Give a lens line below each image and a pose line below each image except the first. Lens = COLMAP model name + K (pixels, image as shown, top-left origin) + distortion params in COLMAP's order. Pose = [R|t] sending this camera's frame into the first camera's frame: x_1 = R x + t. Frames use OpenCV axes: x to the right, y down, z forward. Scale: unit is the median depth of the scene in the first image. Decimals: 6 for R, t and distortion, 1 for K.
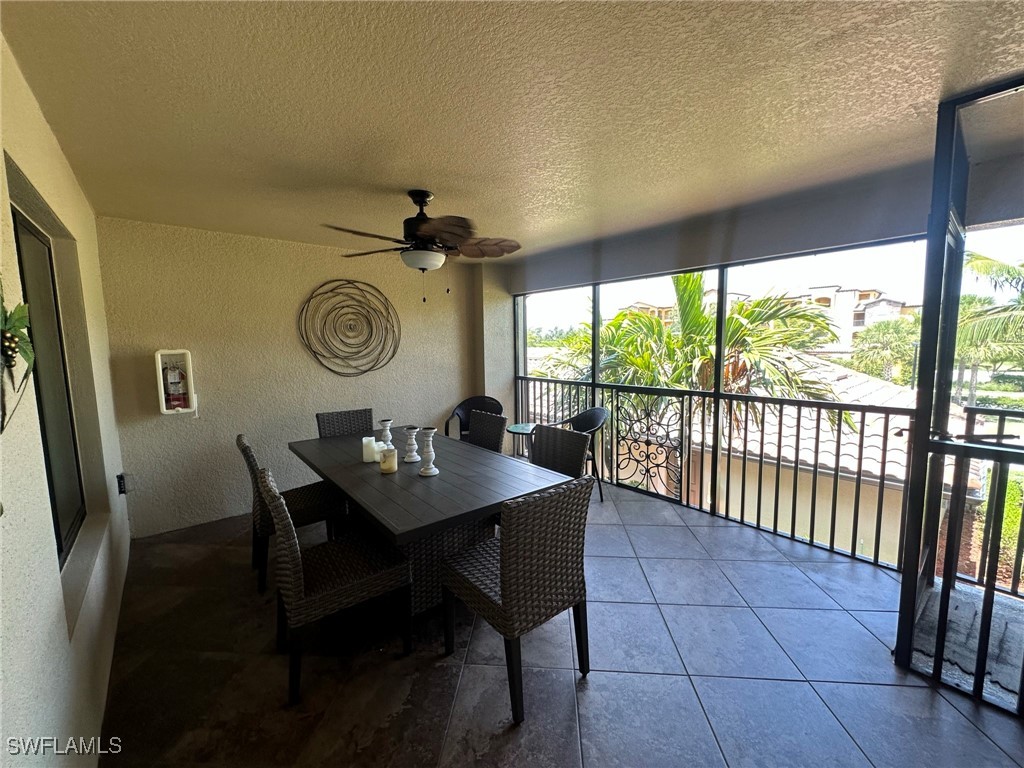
lens RADIAL K [[409.7, 0, 513.3], [0, 409.7, 382.6], [0, 0, 1]] dist [-0.002165, 0.000291]
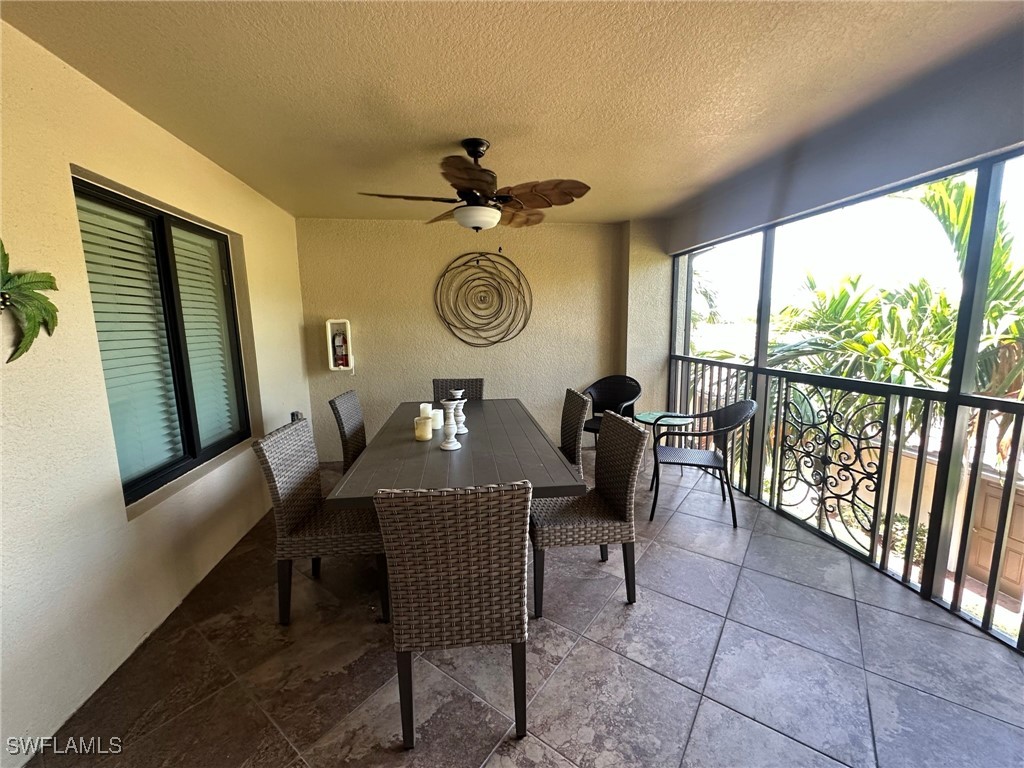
lens RADIAL K [[410.0, 0, 512.8], [0, 410.0, 381.6], [0, 0, 1]] dist [0.000335, 0.000247]
pose [[0.846777, 0.076138, -0.526471, 0.239132], [-0.050208, 0.996725, 0.063391, 0.002463], [0.529573, -0.027245, 0.847827, 0.167011]]
